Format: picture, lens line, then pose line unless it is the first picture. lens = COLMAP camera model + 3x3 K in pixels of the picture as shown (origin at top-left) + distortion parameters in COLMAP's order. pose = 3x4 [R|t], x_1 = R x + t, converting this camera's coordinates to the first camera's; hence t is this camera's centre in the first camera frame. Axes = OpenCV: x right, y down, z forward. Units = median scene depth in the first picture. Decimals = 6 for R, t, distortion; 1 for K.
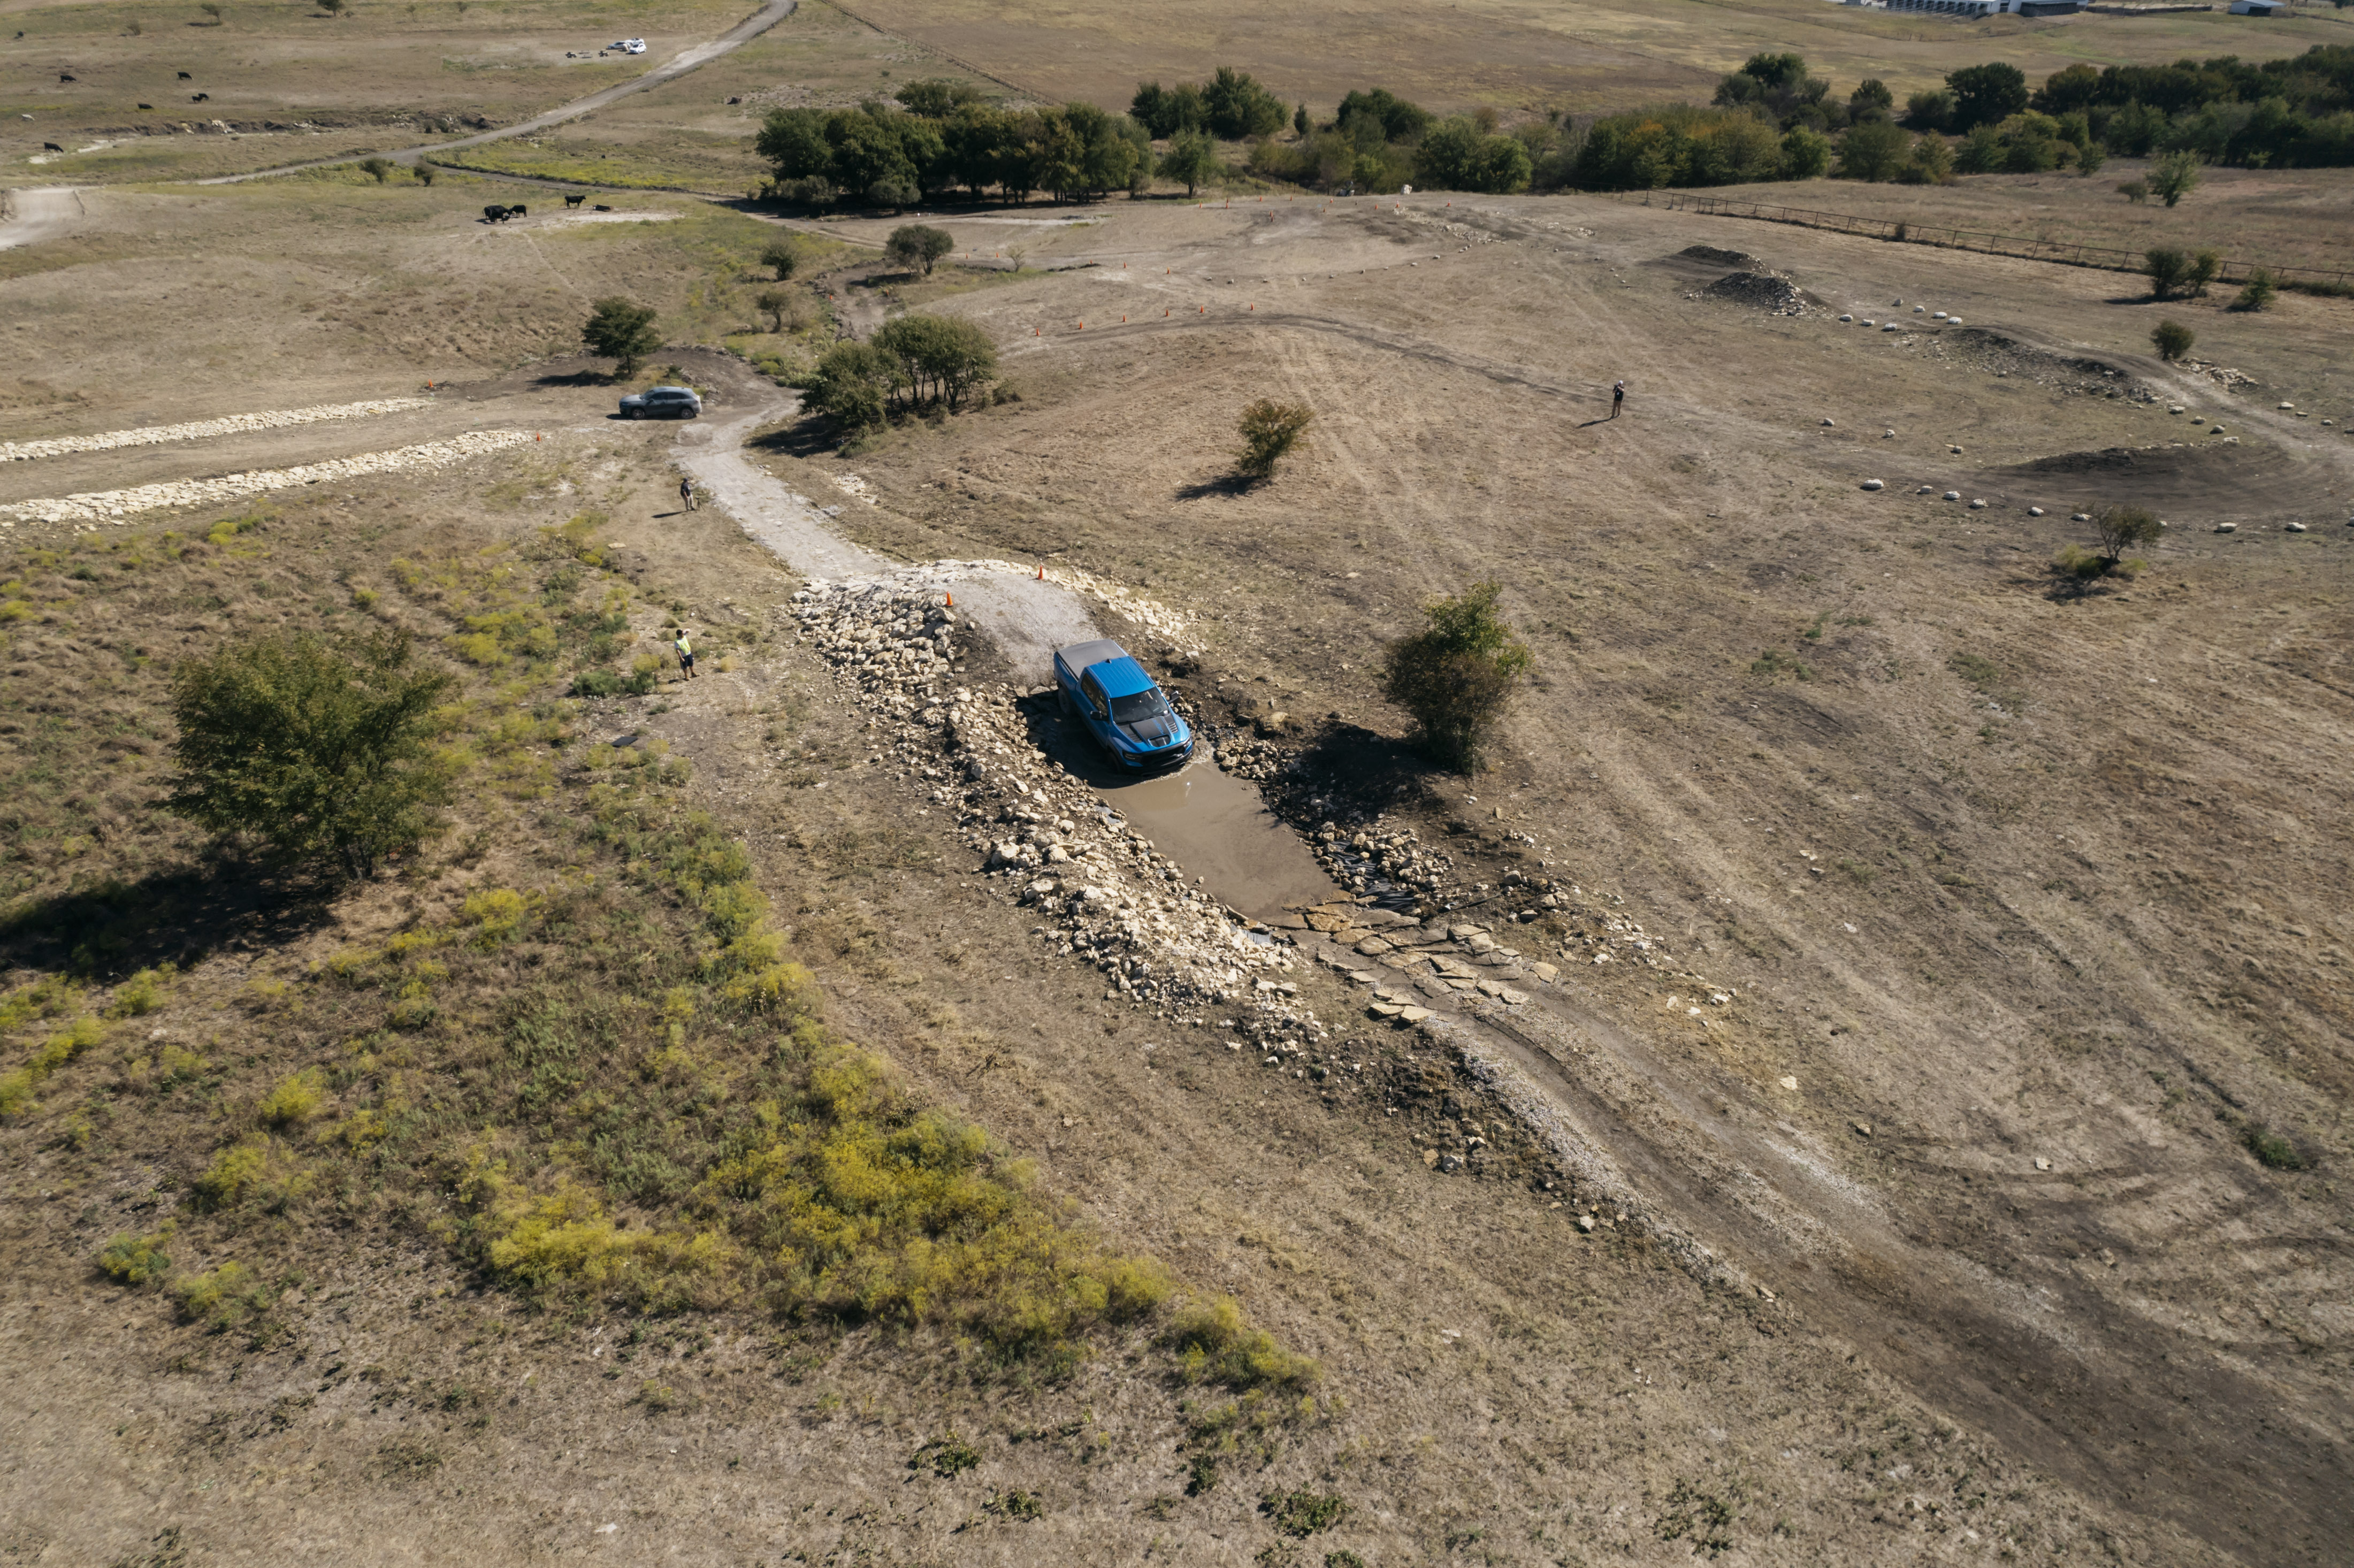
lens RADIAL K [[1496.9, 0, 1177.0], [0, 1496.9, 784.0], [0, 0, 1]] dist [-0.077066, 0.079074]
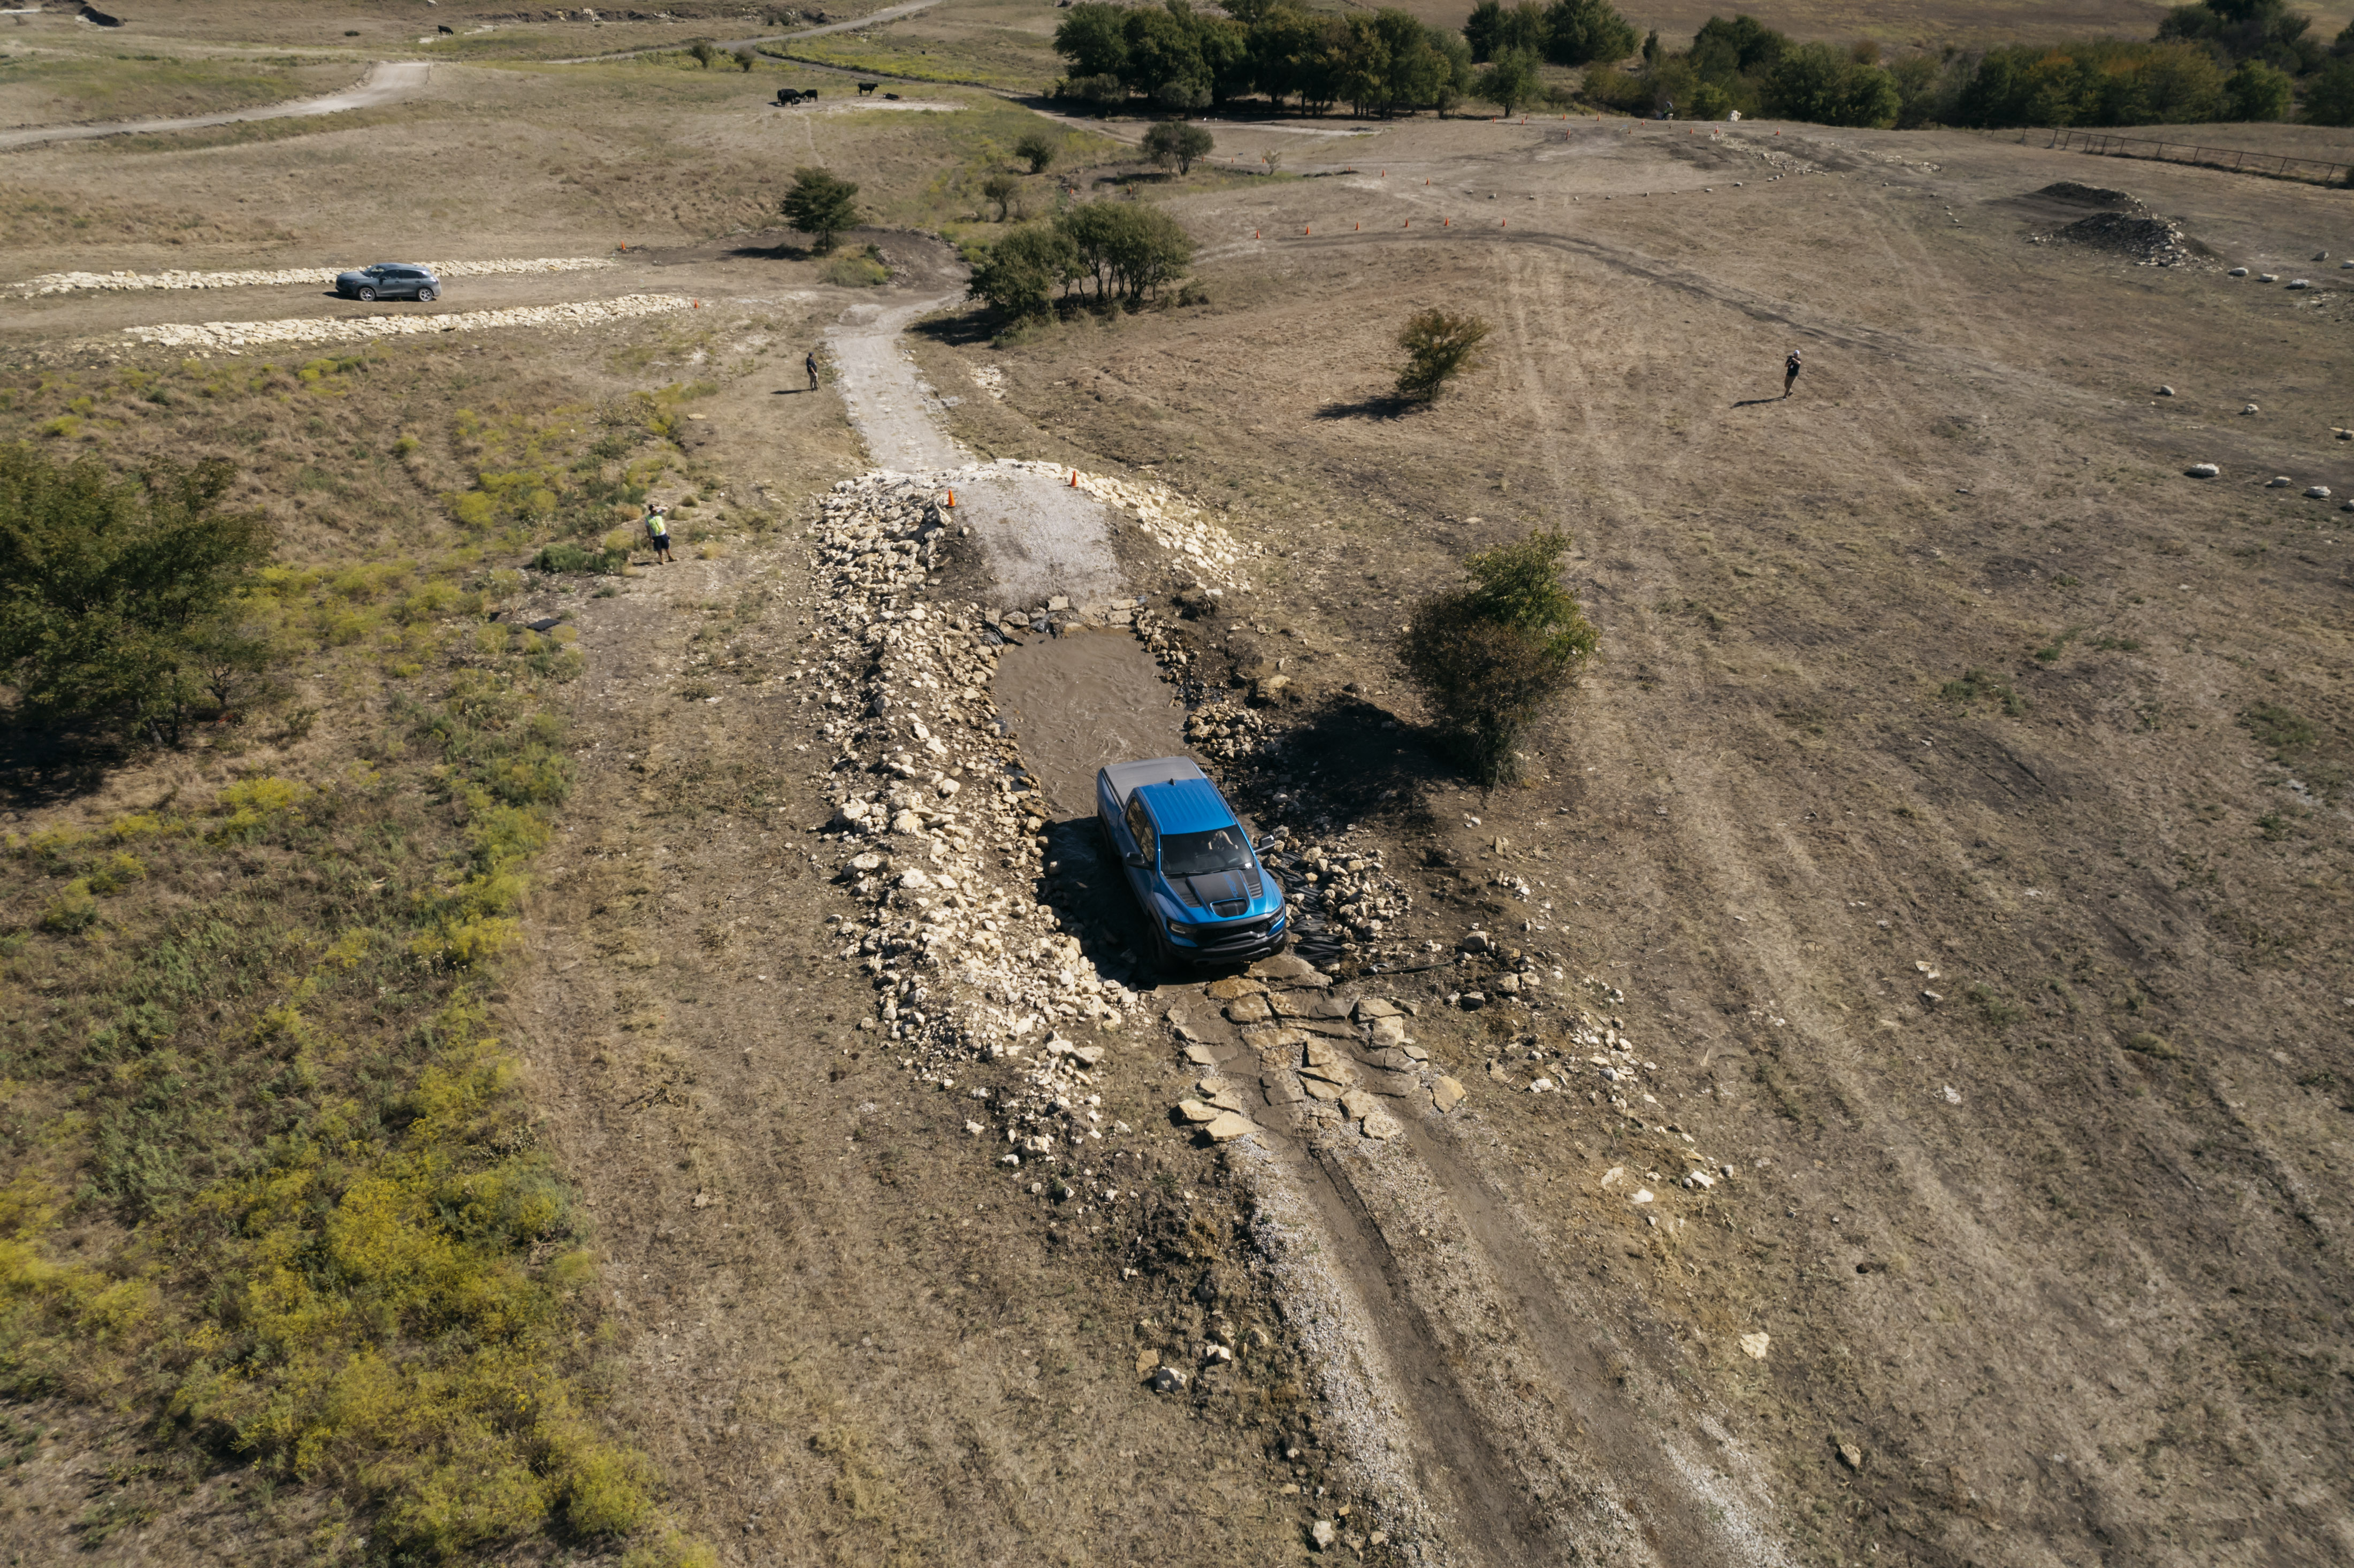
lens RADIAL K [[1496.9, 0, 1177.0], [0, 1496.9, 784.0], [0, 0, 1]] dist [-0.077066, 0.079074]
pose [[0.974692, 0.127315, -0.183759, 0.133637], [-0.120072, 0.991502, 0.050063, -0.019636], [0.188571, -0.026732, 0.981696, 0.175905]]
